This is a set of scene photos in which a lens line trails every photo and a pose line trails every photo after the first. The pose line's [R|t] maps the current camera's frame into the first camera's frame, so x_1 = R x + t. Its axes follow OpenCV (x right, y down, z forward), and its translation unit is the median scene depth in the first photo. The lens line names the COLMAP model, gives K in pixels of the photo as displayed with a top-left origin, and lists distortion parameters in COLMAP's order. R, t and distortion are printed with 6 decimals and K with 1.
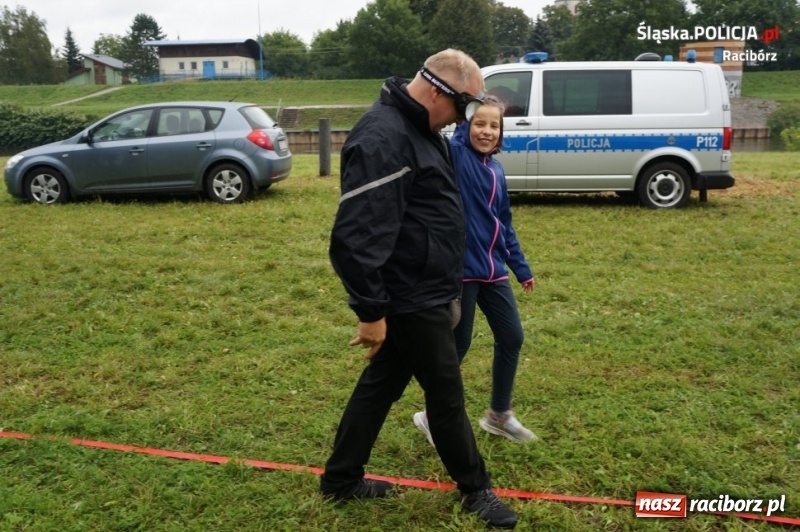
lens RADIAL K [[798.9, 0, 400.0], [0, 798.9, 266.0], [0, 0, 1]] dist [-0.080975, 0.233285]
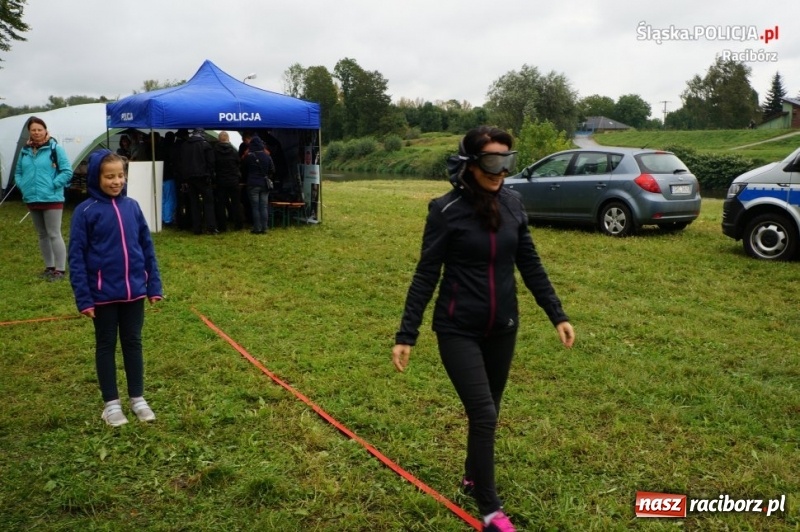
lens RADIAL K [[798.9, 0, 400.0], [0, 798.9, 266.0], [0, 0, 1]] dist [-0.080975, 0.233285]
pose [[0.673743, 0.125940, -0.728155, 0.415622], [-0.164373, 0.986225, 0.018485, -0.006684], [0.720452, 0.107235, 0.685164, -0.004584]]
